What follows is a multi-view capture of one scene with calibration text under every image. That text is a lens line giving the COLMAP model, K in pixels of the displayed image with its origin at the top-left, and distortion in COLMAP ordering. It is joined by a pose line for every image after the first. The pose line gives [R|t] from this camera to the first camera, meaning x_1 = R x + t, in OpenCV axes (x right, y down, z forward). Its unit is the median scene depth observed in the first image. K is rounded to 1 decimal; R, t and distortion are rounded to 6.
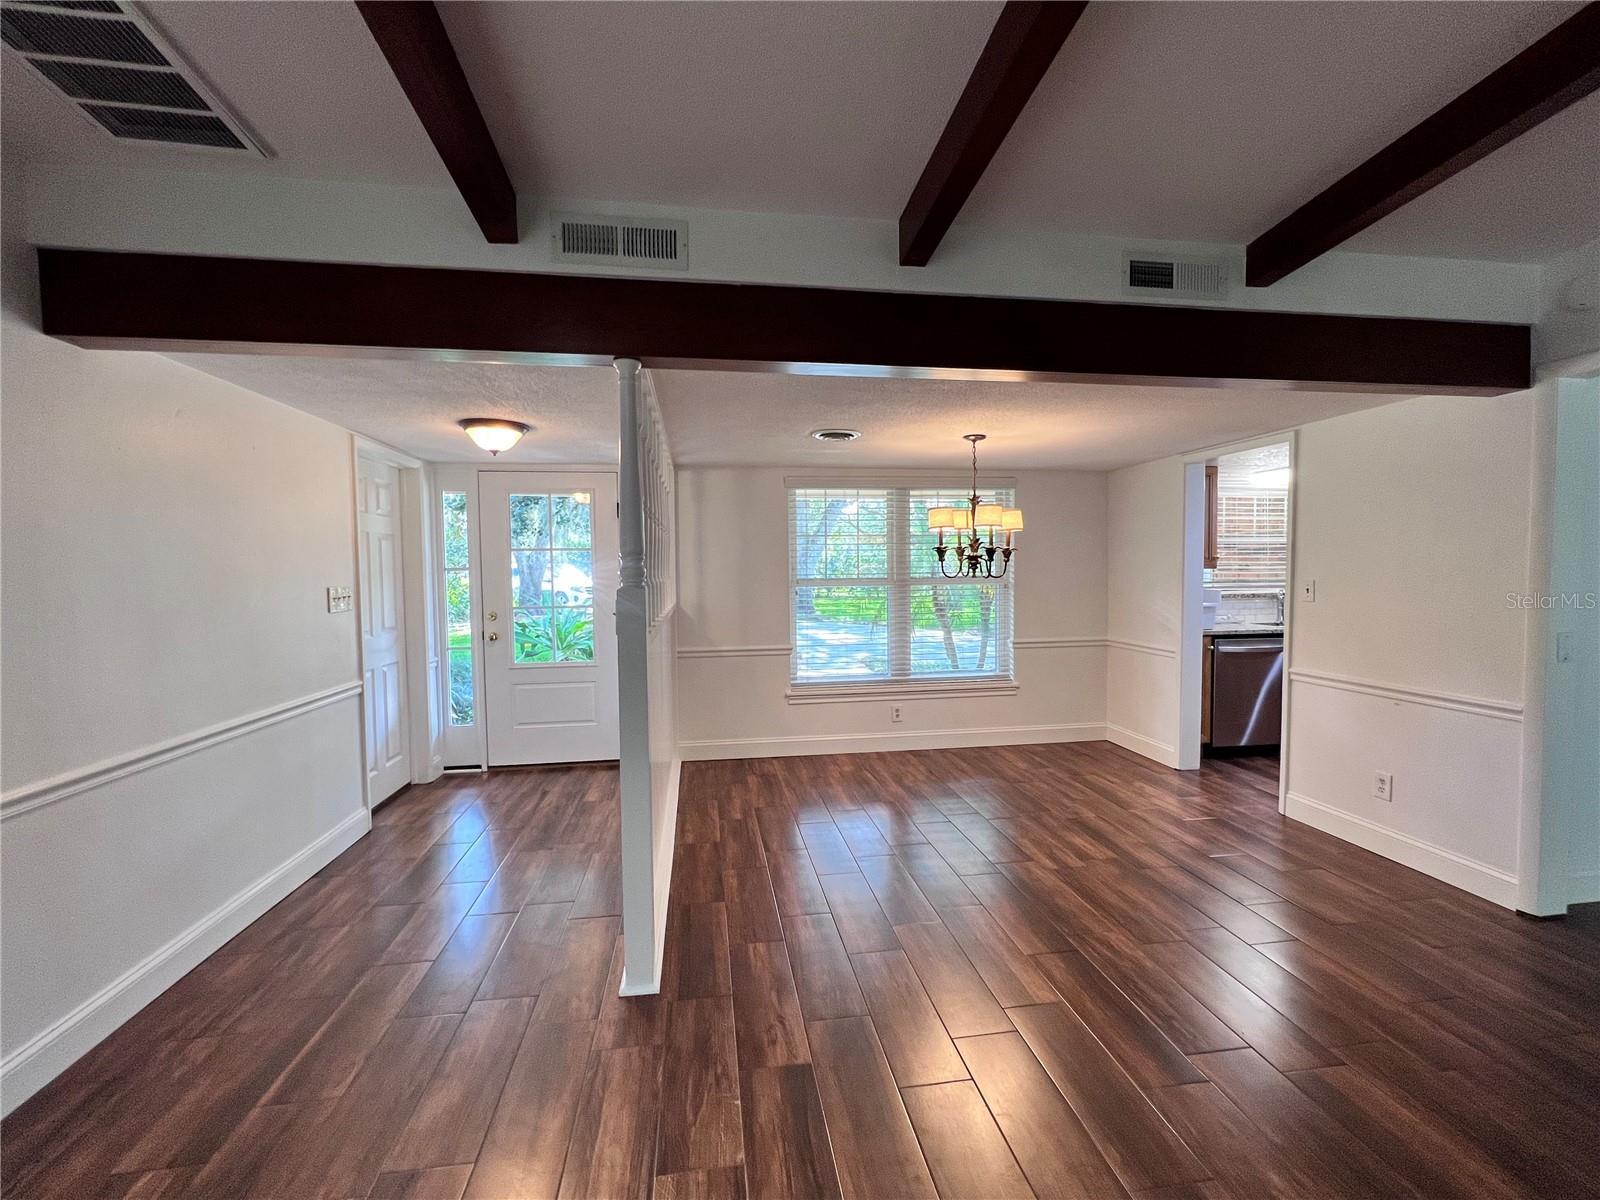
lens RADIAL K [[649.5, 0, 802.6], [0, 649.5, 599.3], [0, 0, 1]] dist [-0.008888, -0.000111]
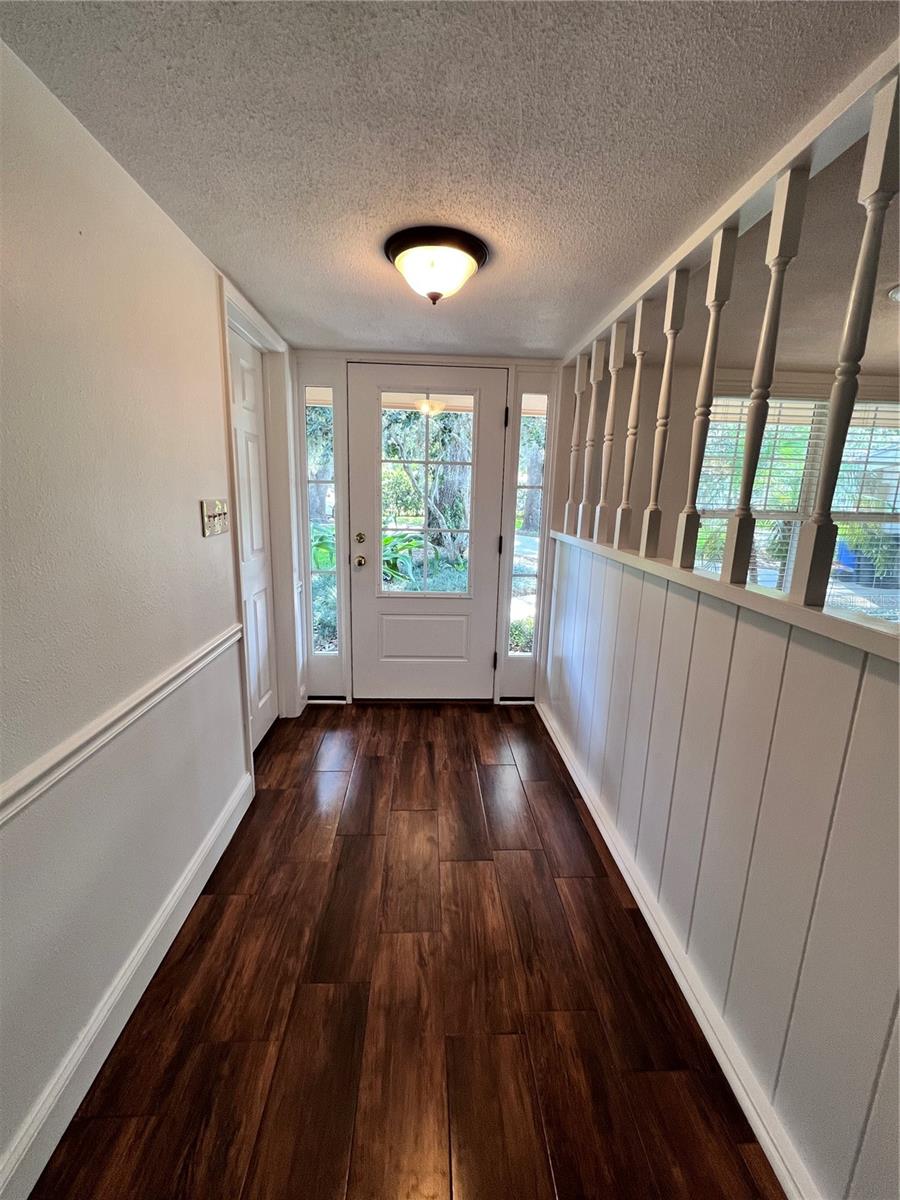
lens RADIAL K [[487.2, 0, 445.2], [0, 487.2, 597.1], [0, 0, 1]] dist [-0.008888, -0.000111]
pose [[0.992579, 0.058413, -0.106656, -0.321136], [-0.040112, 0.985258, 0.166303, -0.010306], [0.114798, -0.160791, 0.980290, 0.391143]]
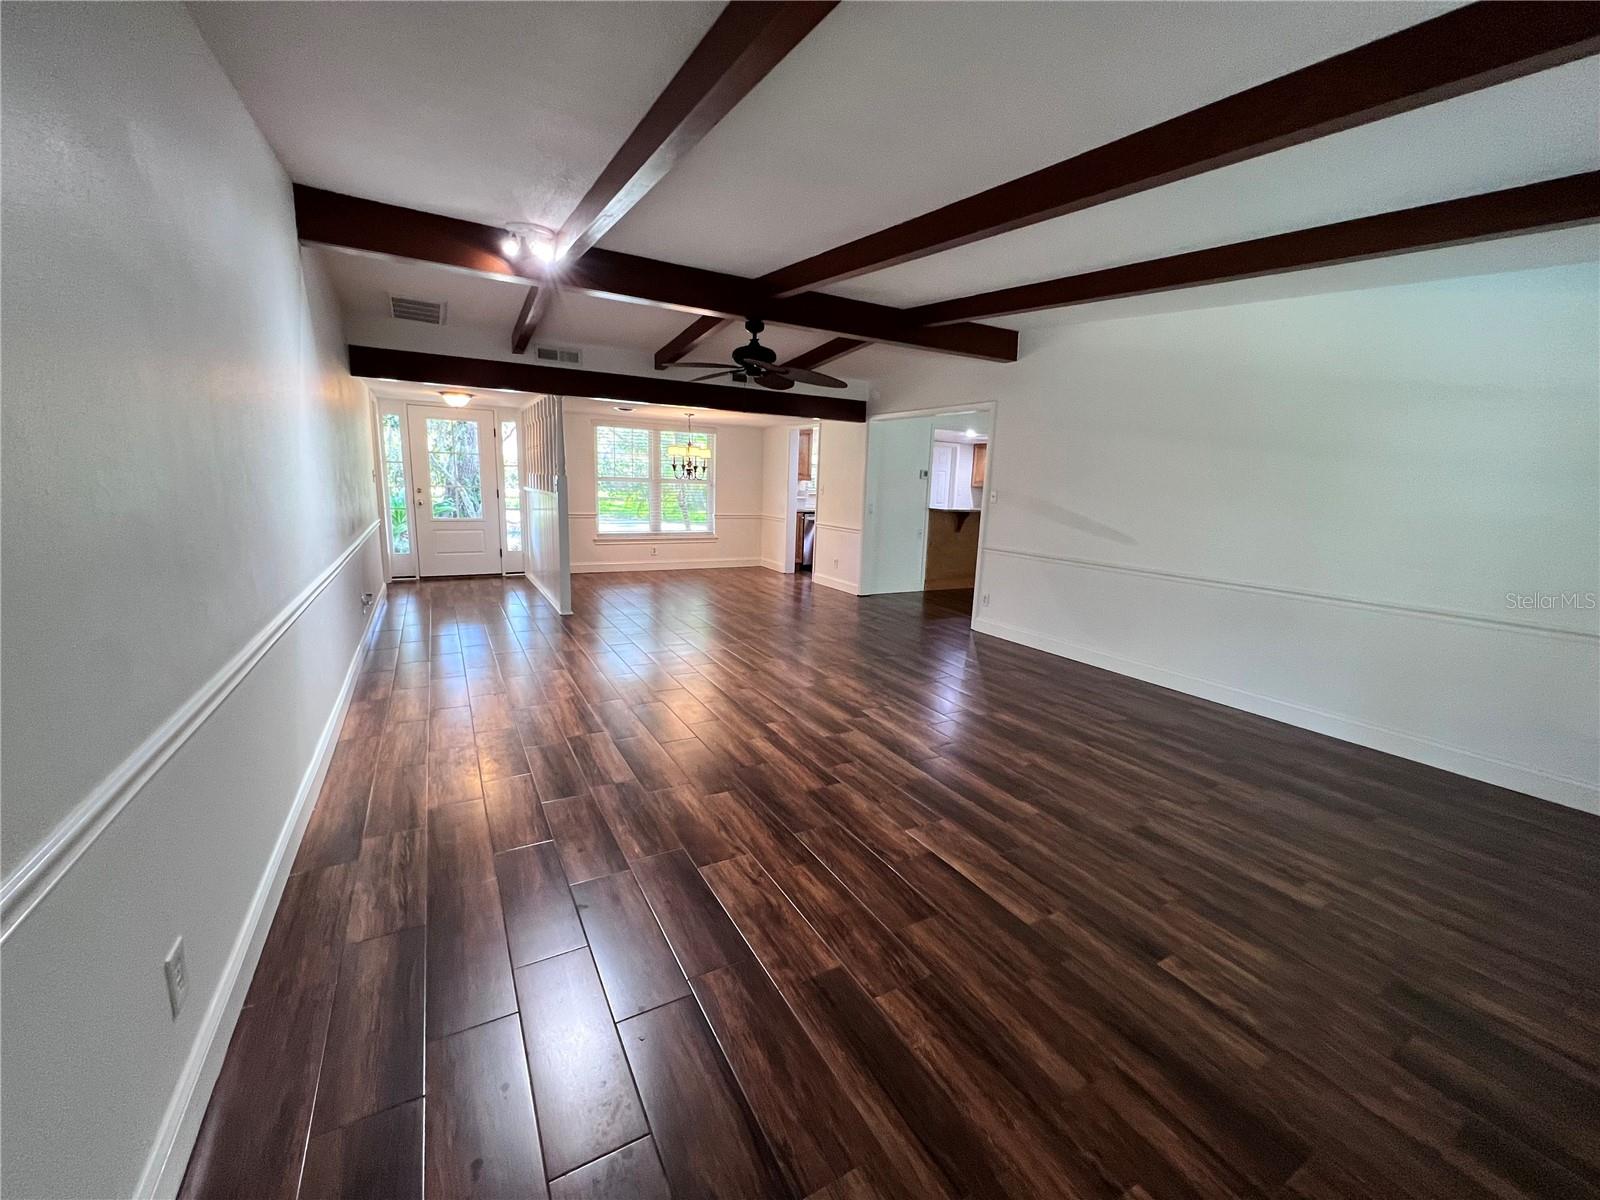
lens RADIAL K [[649.5, 0, 793.4], [0, 649.5, 601.0], [0, 0, 1]] dist [-0.008888, -0.000111]
pose [[0.937698, -0.021358, 0.346795, -0.162358], [-0.029839, 0.989471, 0.141620, 0.048541], [-0.346168, -0.143145, 0.927188, -1.119461]]
